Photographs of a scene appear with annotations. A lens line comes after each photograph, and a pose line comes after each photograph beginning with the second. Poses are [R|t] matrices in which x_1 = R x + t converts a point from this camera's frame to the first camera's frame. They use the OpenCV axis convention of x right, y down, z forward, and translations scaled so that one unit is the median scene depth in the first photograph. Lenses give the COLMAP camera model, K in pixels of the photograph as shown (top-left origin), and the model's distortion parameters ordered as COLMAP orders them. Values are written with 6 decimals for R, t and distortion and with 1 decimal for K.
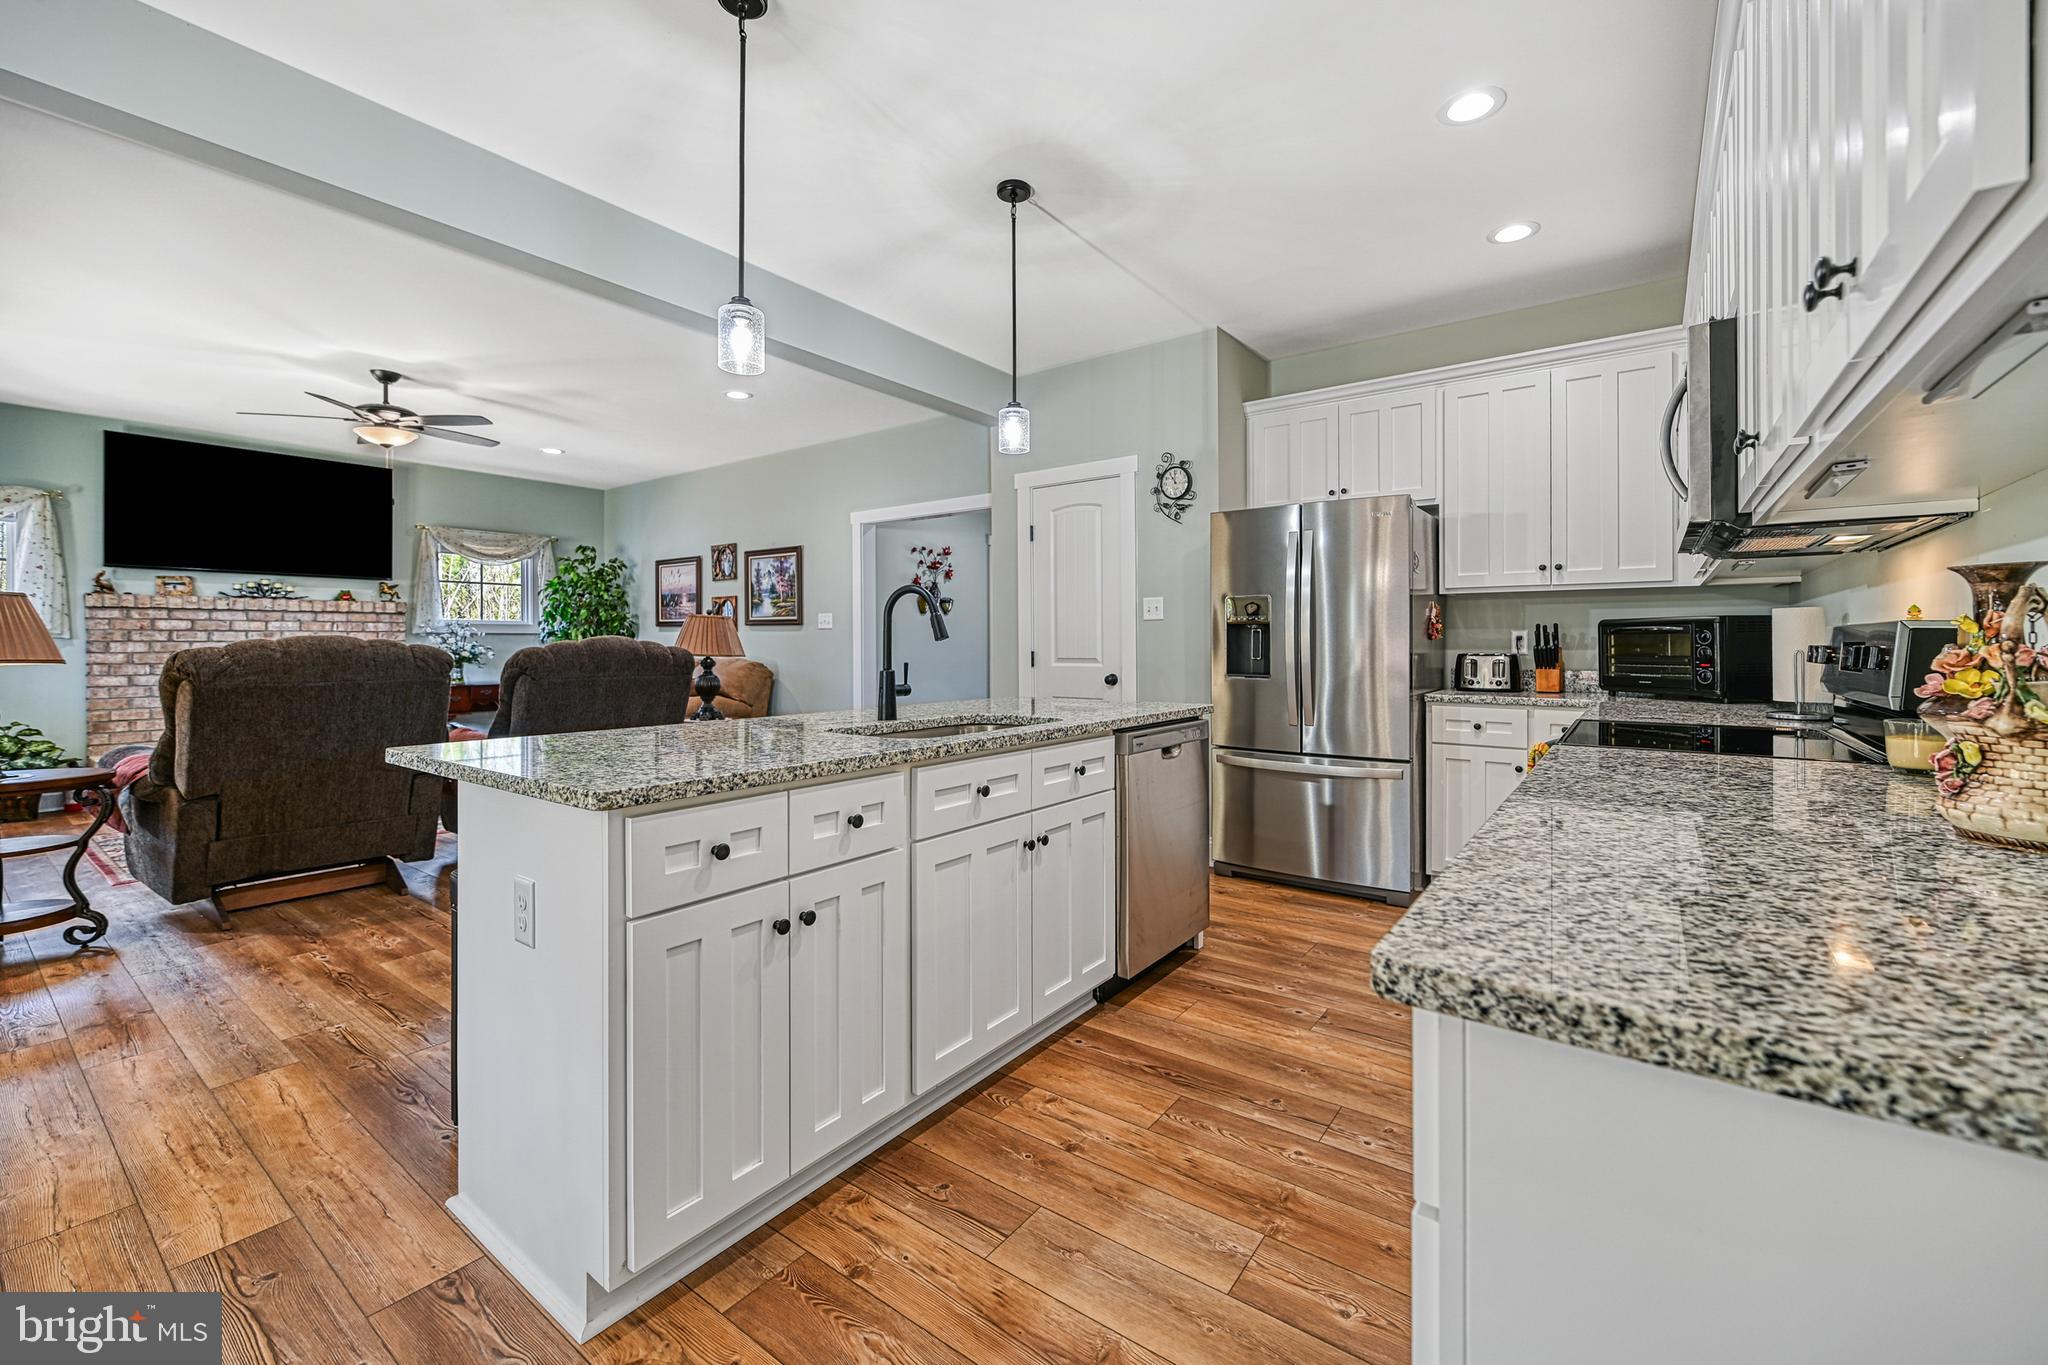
lens RADIAL K [[830.7, 0, 1039.3], [0, 830.7, 638.9], [0, 0, 1]] dist [-0.001250, -0.000049]
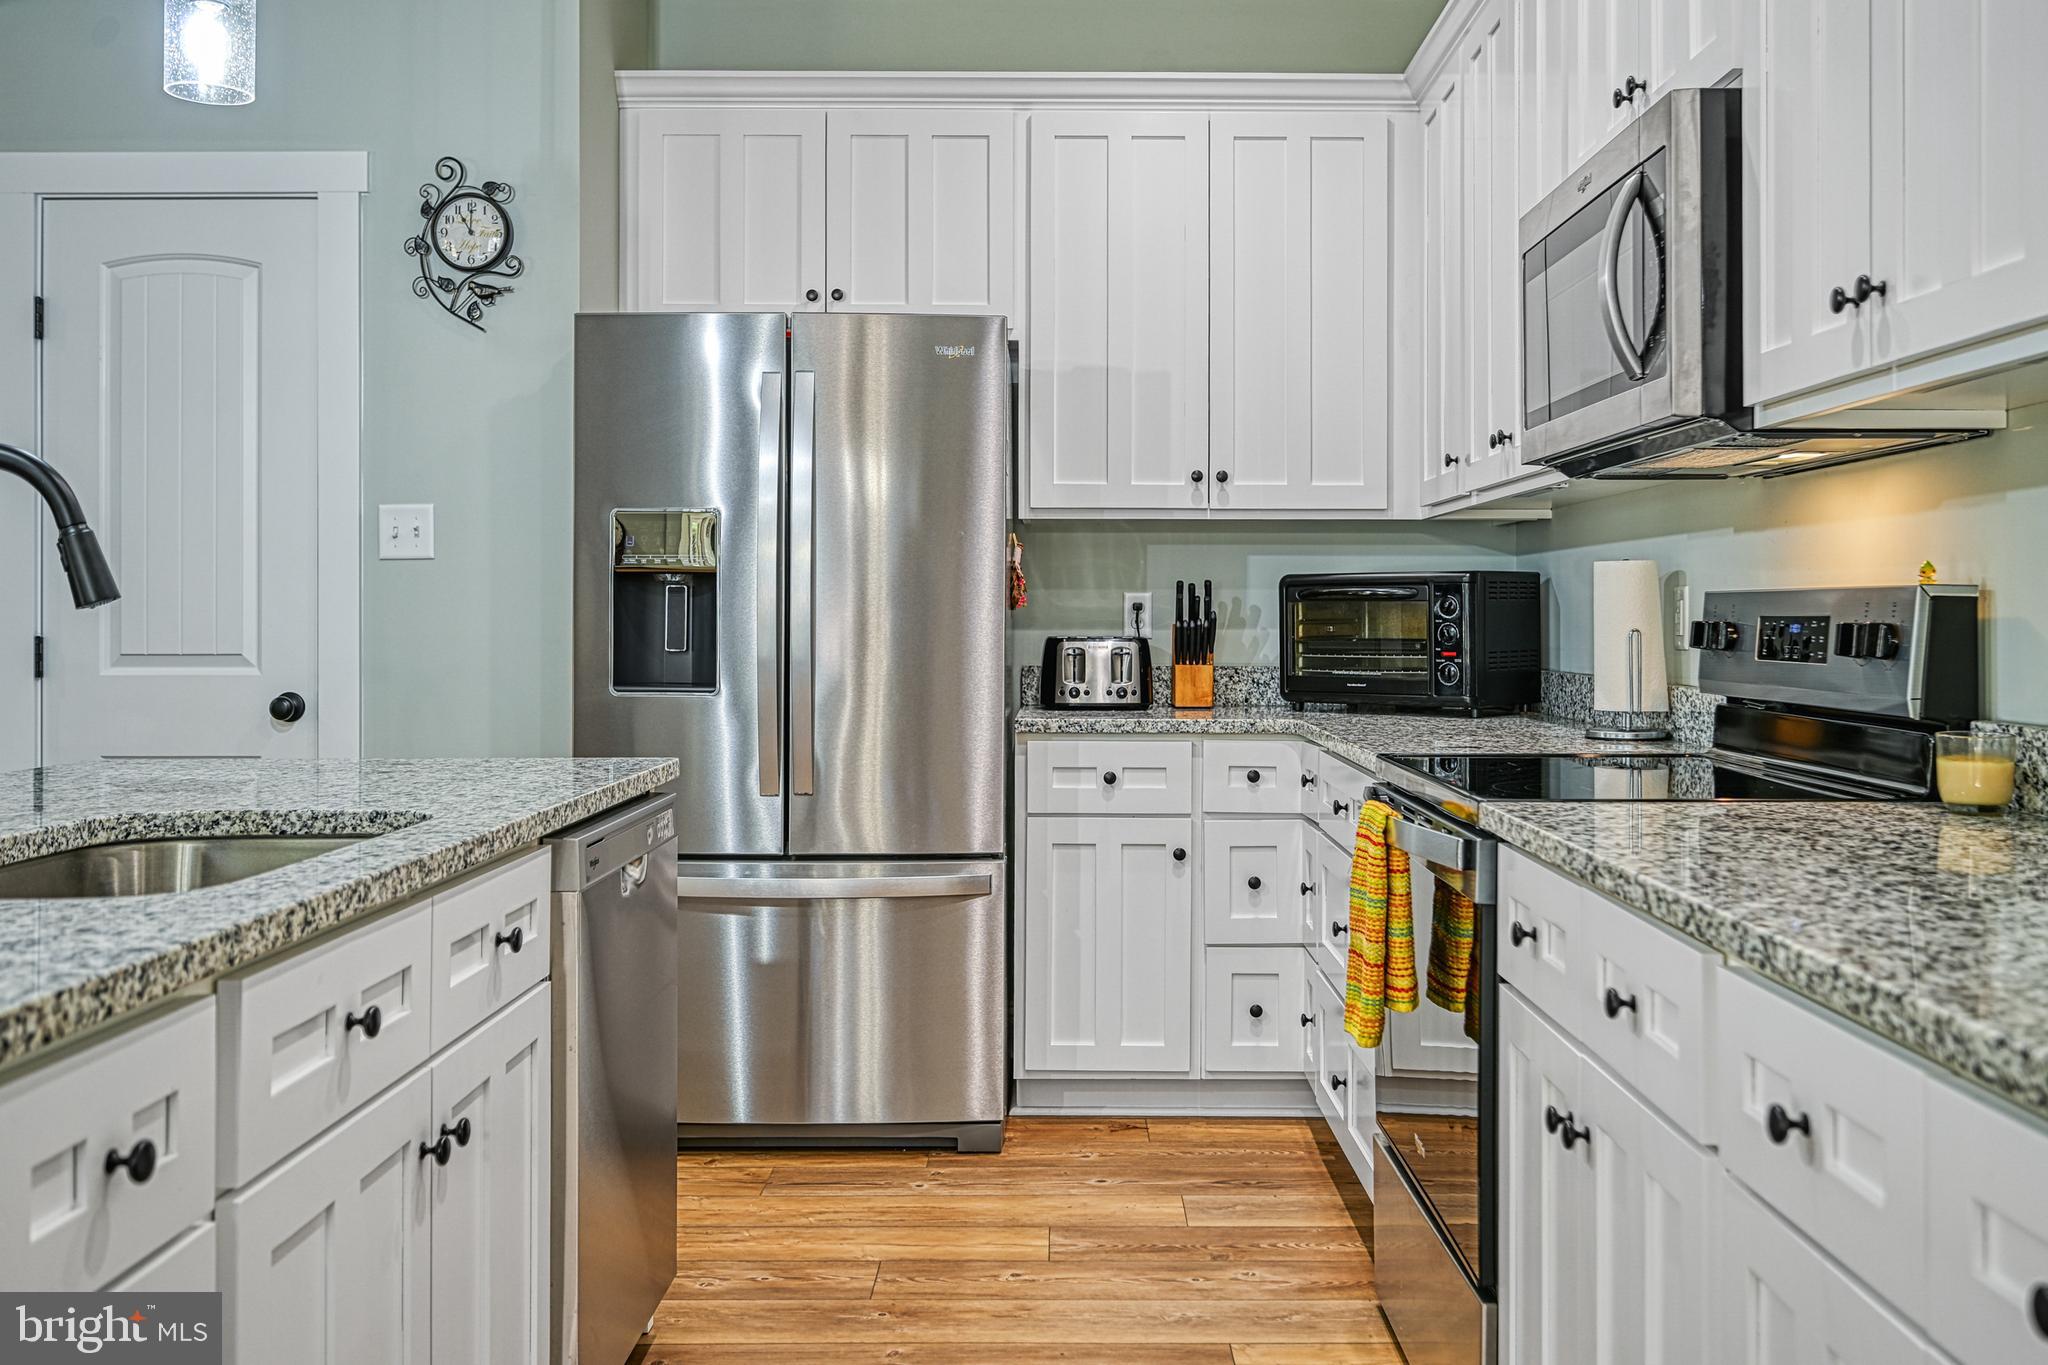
lens RADIAL K [[1825.0, 0, 1075.4], [0, 1825.0, 587.2], [0, 0, 1]] dist [0.002820, 0.005231]
pose [[0.802170, 0.010960, 0.596995, -0.151811], [-0.004891, 0.999919, -0.011787, 0.000335], [-0.597076, 0.006535, 0.802158, 0.088088]]
